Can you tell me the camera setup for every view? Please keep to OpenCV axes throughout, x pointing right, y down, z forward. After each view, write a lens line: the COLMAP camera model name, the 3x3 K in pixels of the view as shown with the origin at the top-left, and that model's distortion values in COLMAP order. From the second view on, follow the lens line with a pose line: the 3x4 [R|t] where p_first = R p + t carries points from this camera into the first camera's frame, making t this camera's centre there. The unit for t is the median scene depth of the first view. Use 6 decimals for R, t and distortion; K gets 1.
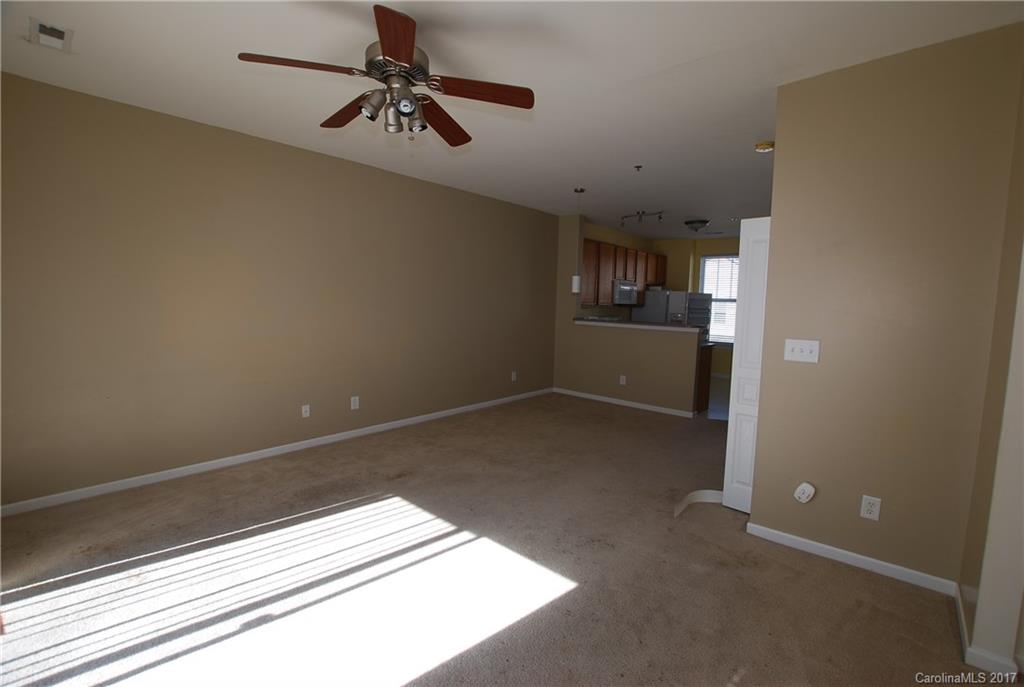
lens RADIAL K [[455.5, 0, 512.0], [0, 455.5, 343.5], [0, 0, 1]] dist [-0.021102, -0.000165]
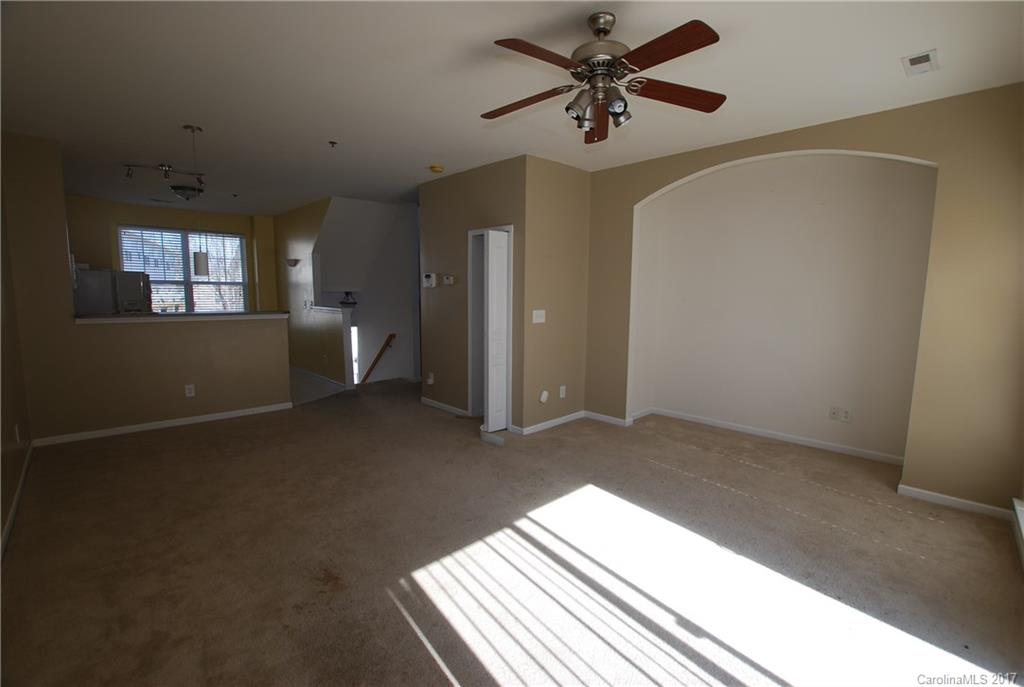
lens RADIAL K [[447.3, 0, 530.6], [0, 447.3, 353.7], [0, 0, 1]] dist [-0.023098, -0.000153]
pose [[0.042980, -0.153979, 0.987139, -0.955077], [0.079034, 0.985479, 0.150279, -0.097704], [-0.995945, 0.071559, 0.054526, 0.826420]]
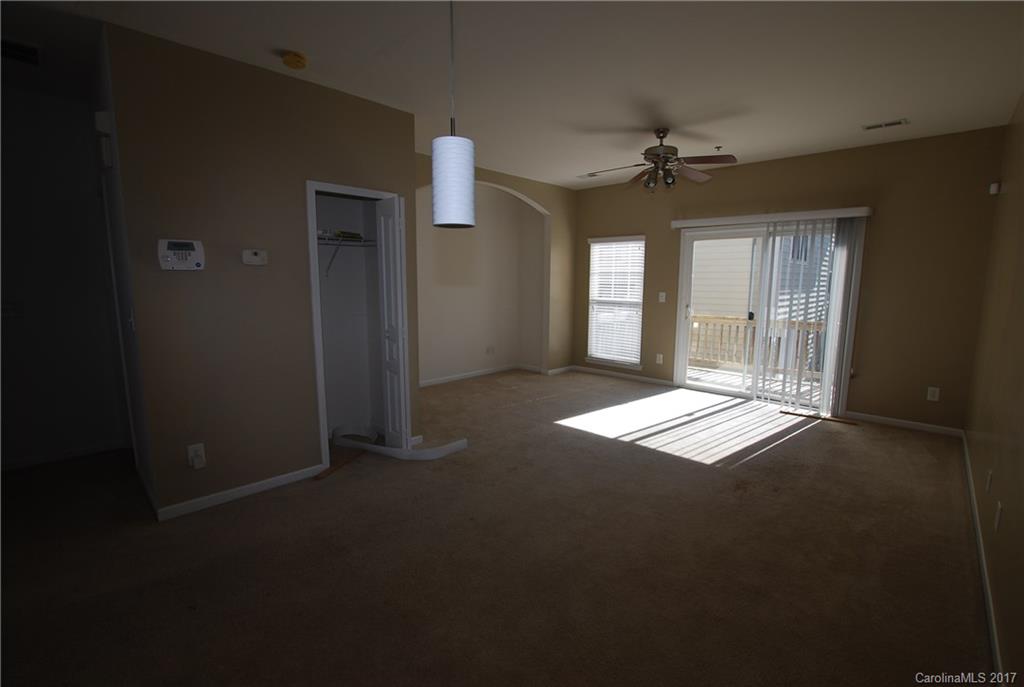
lens RADIAL K [[455.5, 0, 512.0], [0, 455.5, 343.5], [0, 0, 1]] dist [-0.021102, -0.000165]
pose [[-0.999146, -0.035198, 0.021630, 0.233802], [-0.029285, 0.972720, 0.230124, -0.203916], [-0.029140, 0.229295, -0.972921, 2.209831]]
